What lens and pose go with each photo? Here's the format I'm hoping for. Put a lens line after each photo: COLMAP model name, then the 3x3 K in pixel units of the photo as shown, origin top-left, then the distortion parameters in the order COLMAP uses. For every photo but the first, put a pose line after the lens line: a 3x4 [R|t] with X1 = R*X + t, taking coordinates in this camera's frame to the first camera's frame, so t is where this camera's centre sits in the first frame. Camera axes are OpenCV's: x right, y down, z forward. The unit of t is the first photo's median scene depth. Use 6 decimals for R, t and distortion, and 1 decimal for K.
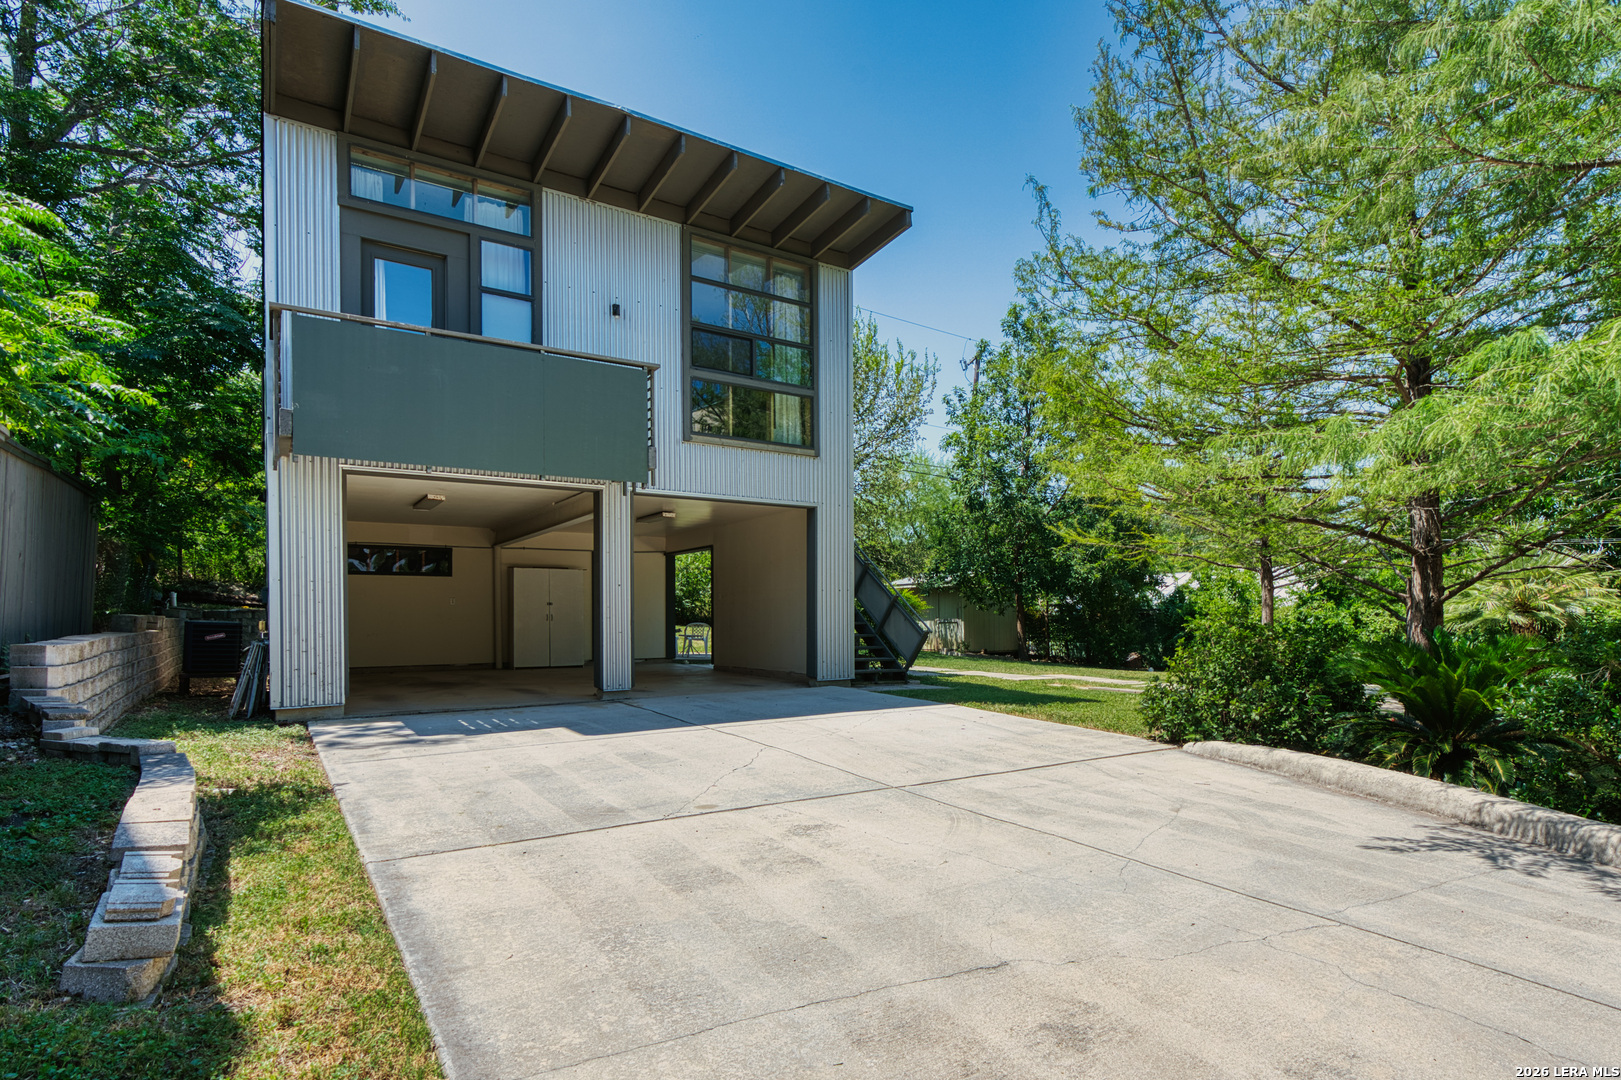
lens RADIAL K [[740.2, 0, 791.4], [0, 740.2, 604.4], [0, 0, 1]] dist [-0.009626, 0.002660]
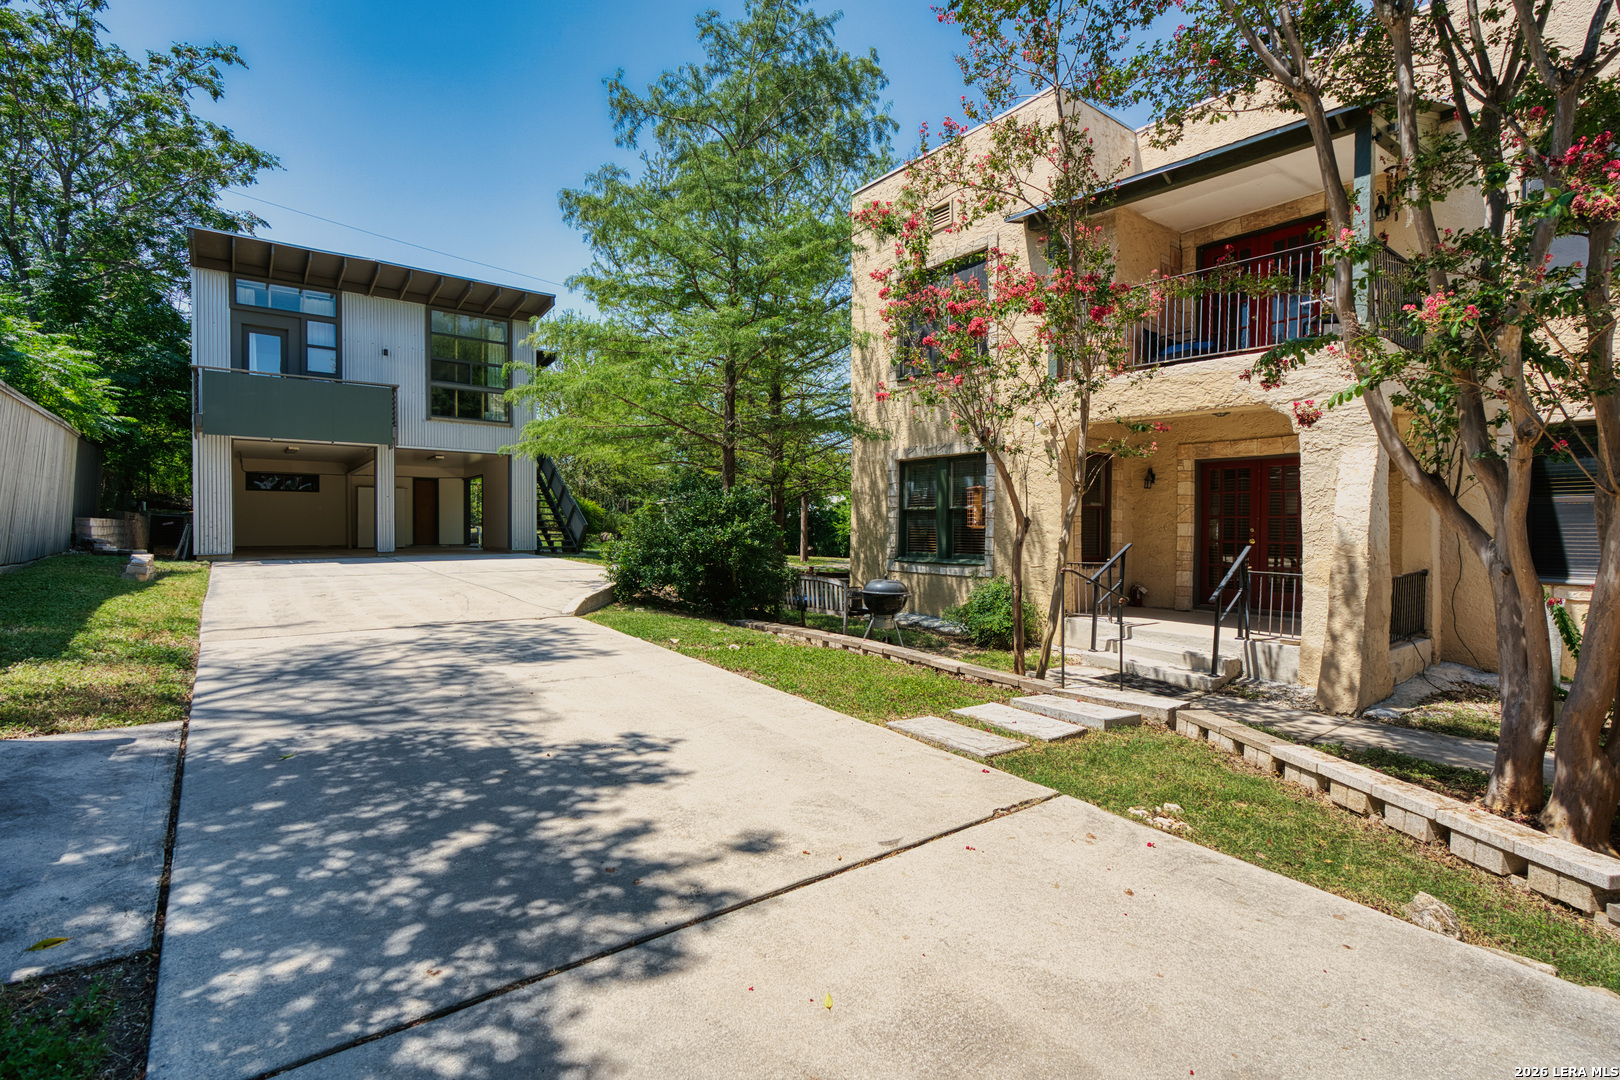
lens RADIAL K [[739.7, 0, 808.5], [0, 739.7, 536.0], [0, 0, 1]] dist [-0.009626, 0.002660]
pose [[0.999074, 0.008098, 0.042266, 0.815376], [-0.008379, 0.999944, 0.006473, 0.057686], [-0.042211, -0.006822, 0.999085, -0.999296]]
